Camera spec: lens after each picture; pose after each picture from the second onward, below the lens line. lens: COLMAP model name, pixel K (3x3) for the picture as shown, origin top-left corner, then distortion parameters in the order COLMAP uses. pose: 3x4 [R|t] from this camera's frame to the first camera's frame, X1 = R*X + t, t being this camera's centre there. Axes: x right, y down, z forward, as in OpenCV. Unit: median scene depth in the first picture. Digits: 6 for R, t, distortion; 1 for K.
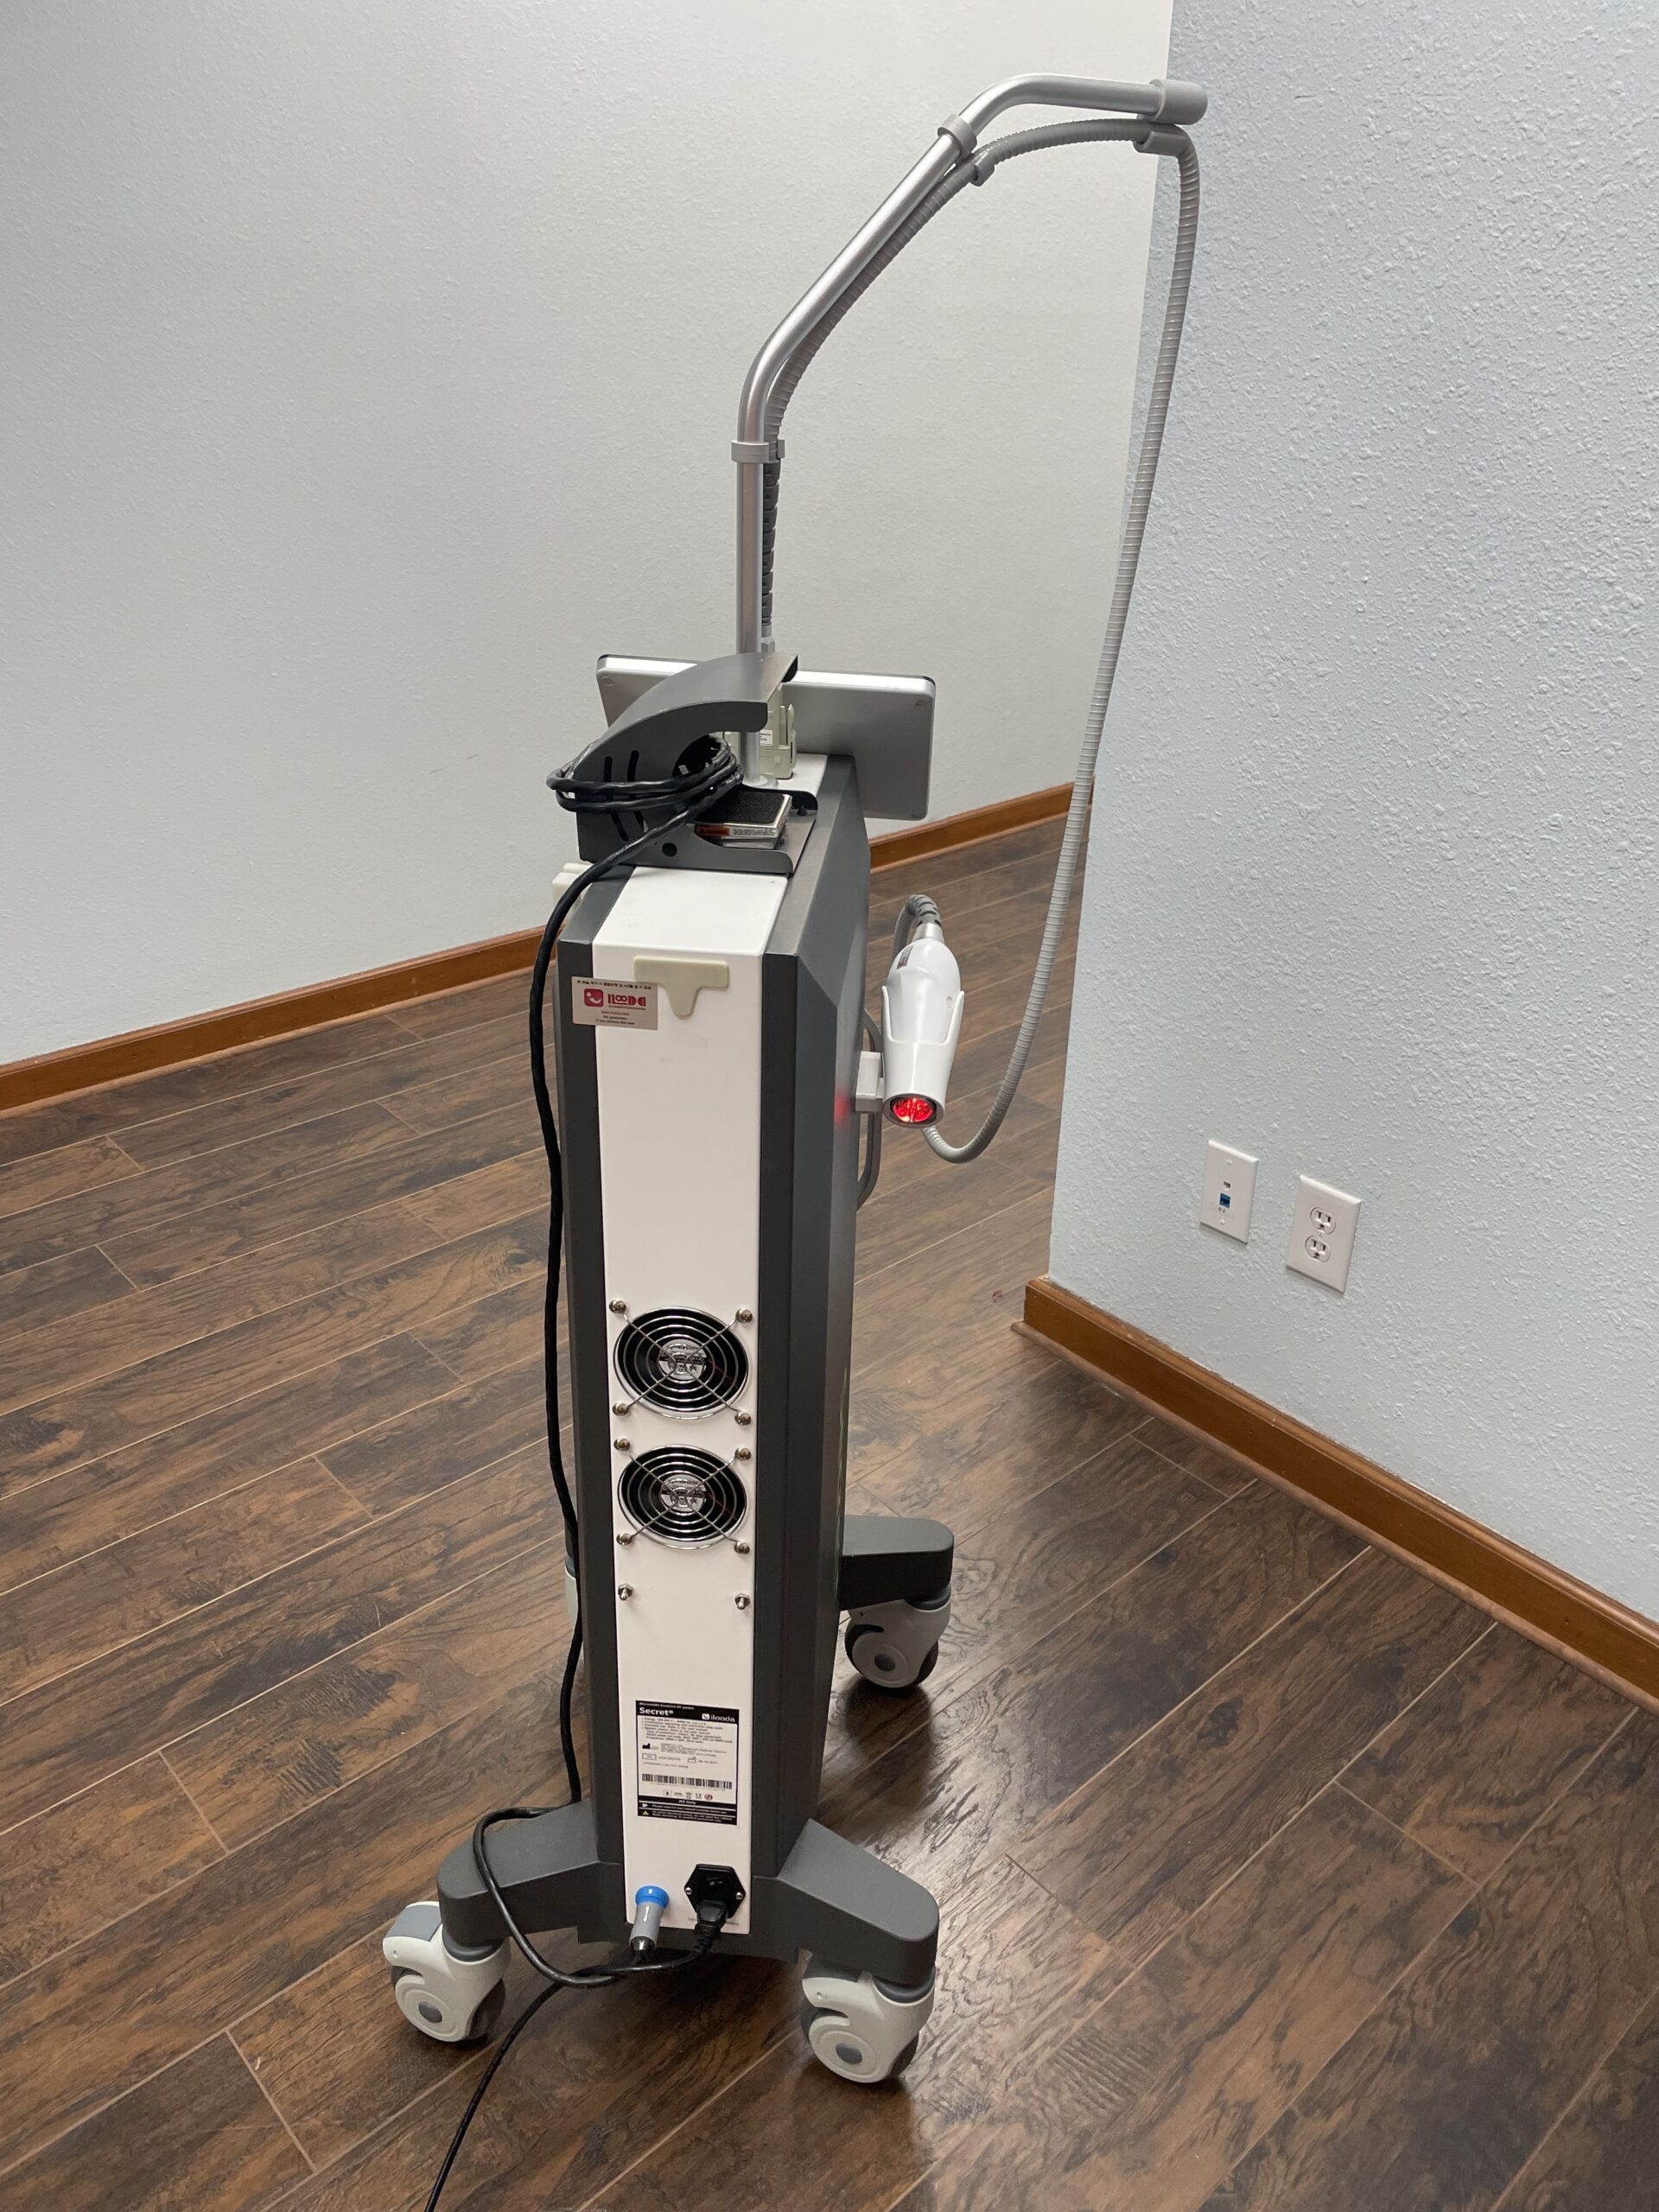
lens RADIAL K [[1614.0, 0, 829.5], [0, 1614.0, 1106.0], [0, 0, 1]] dist [0.084591, -0.102991]
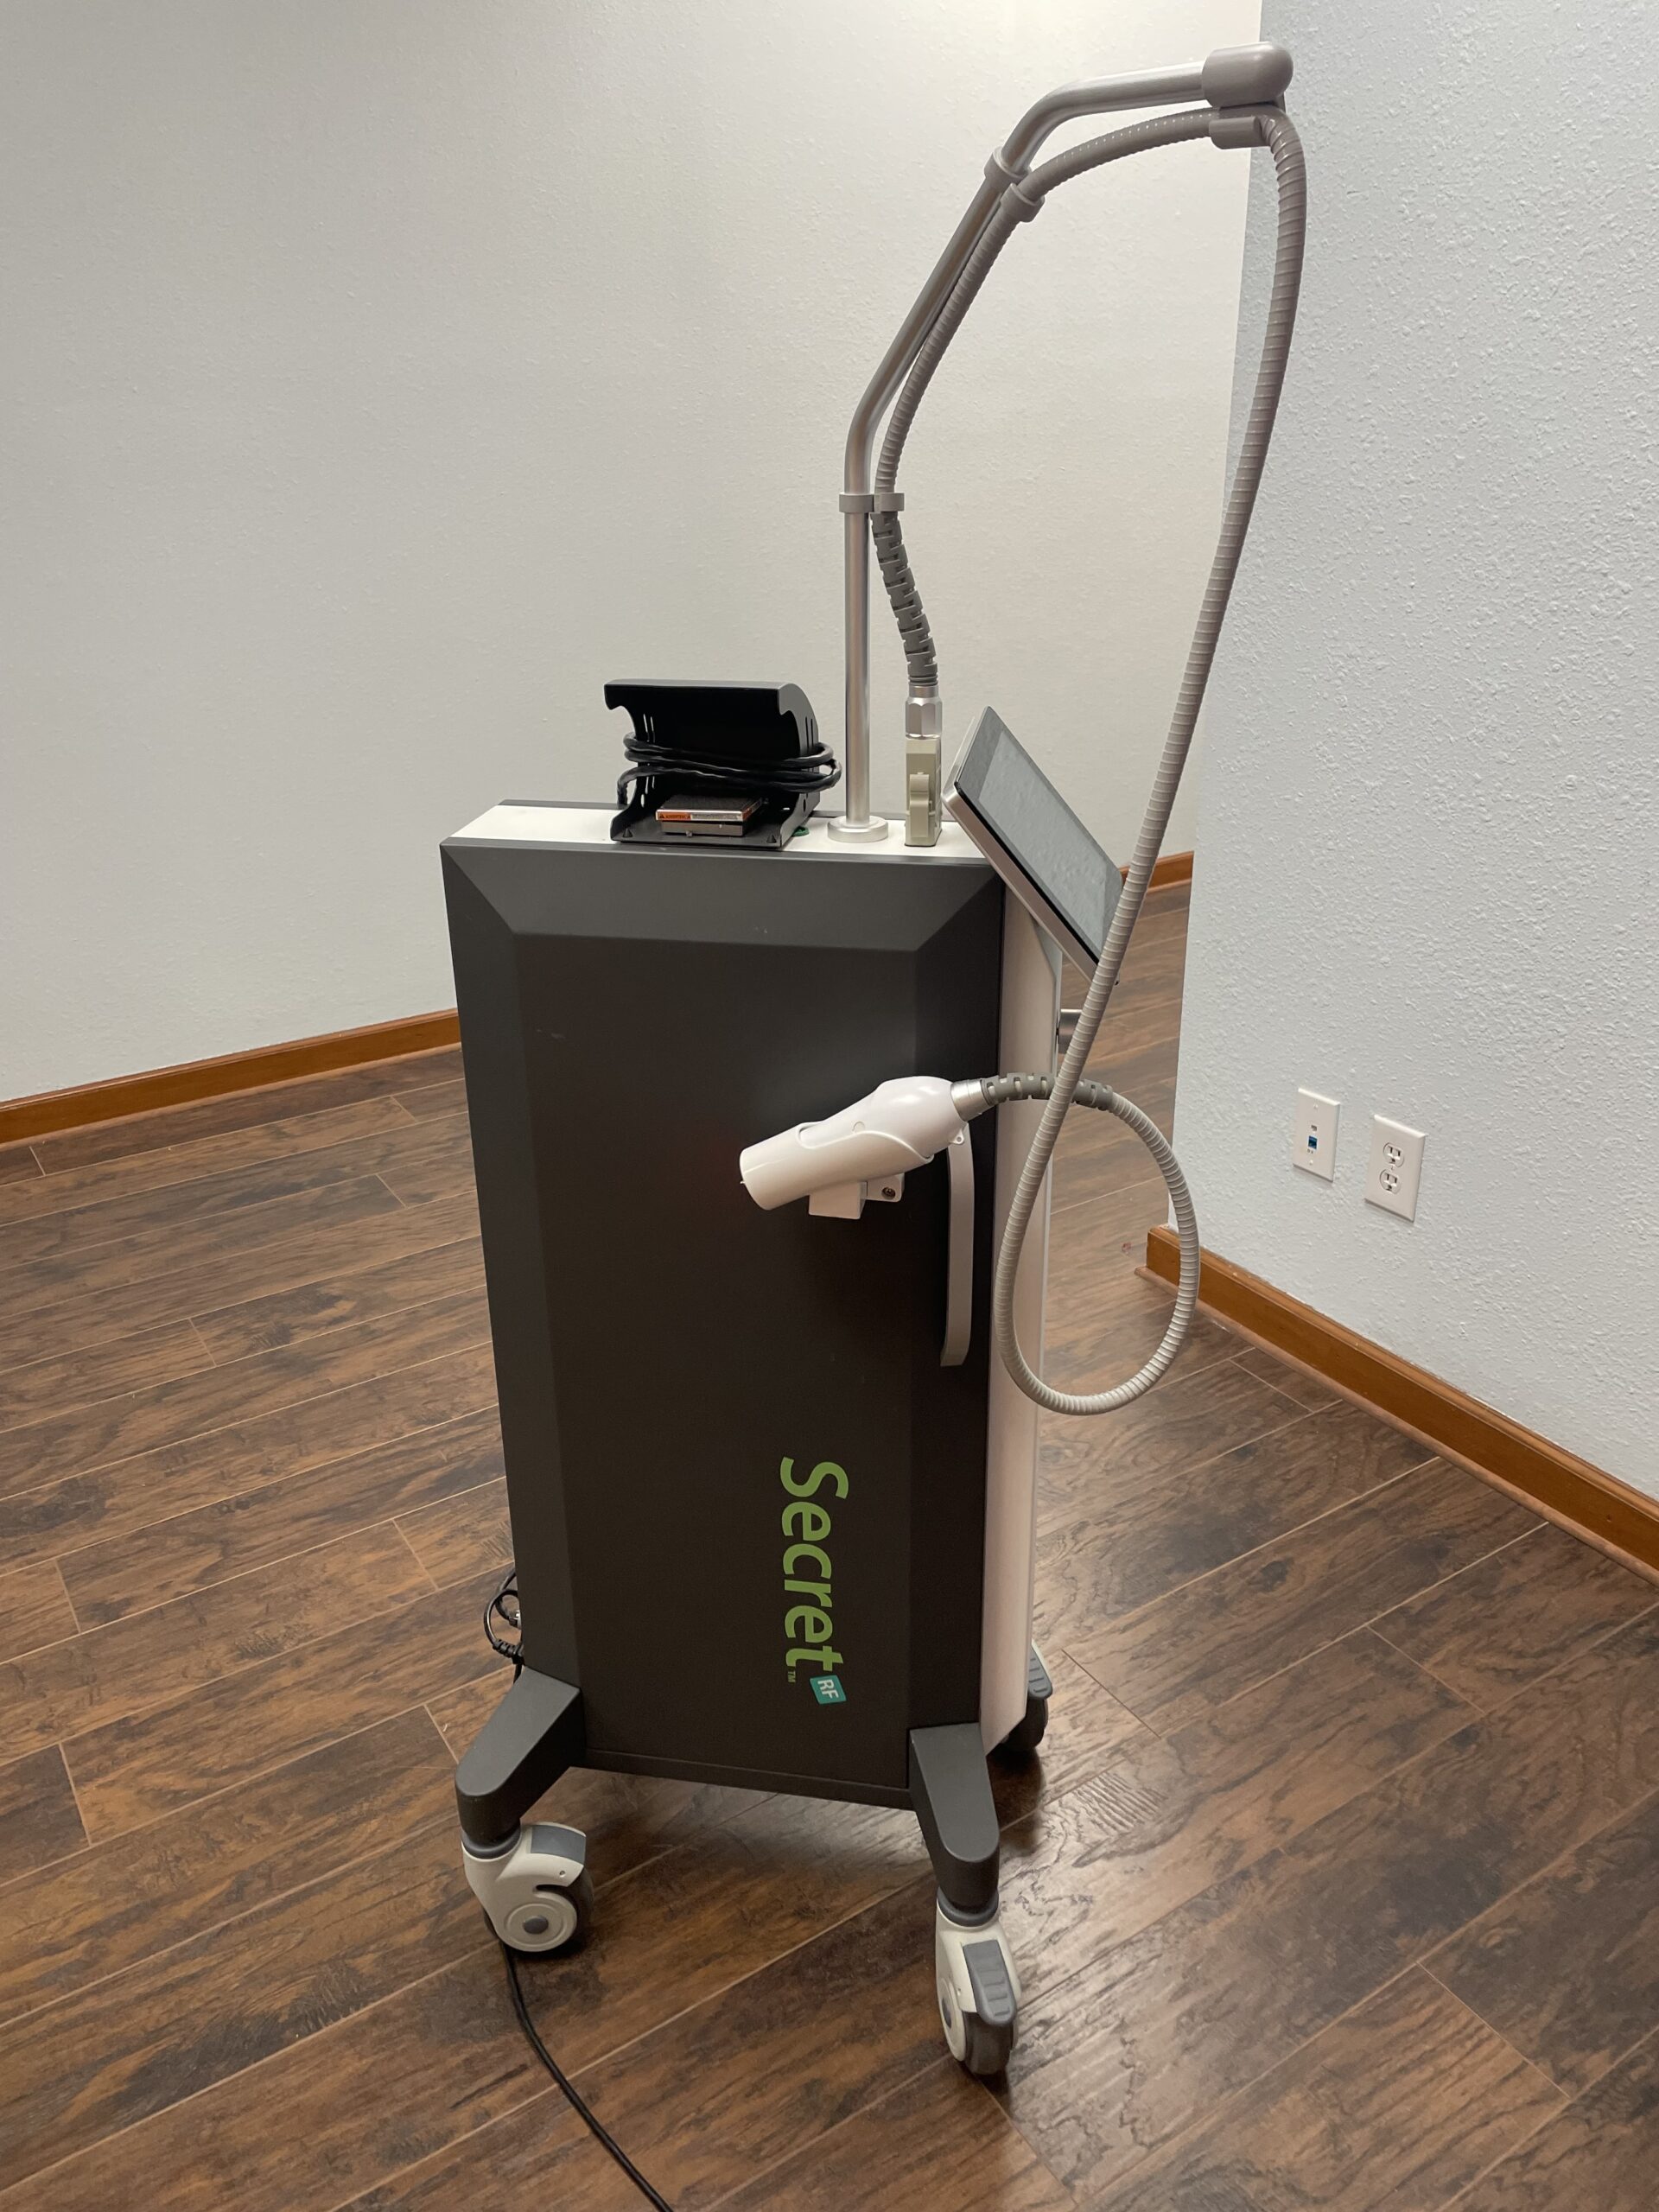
lens RADIAL K [[1614.0, 0, 829.5], [0, 1614.0, 1106.0], [0, 0, 1]] dist [0.084591, -0.102991]
pose [[0.985654, 0.030433, -0.166013, 0.115611], [-0.041330, 0.997184, -0.062581, 0.135868], [0.163641, 0.068545, 0.984136, -0.190945]]
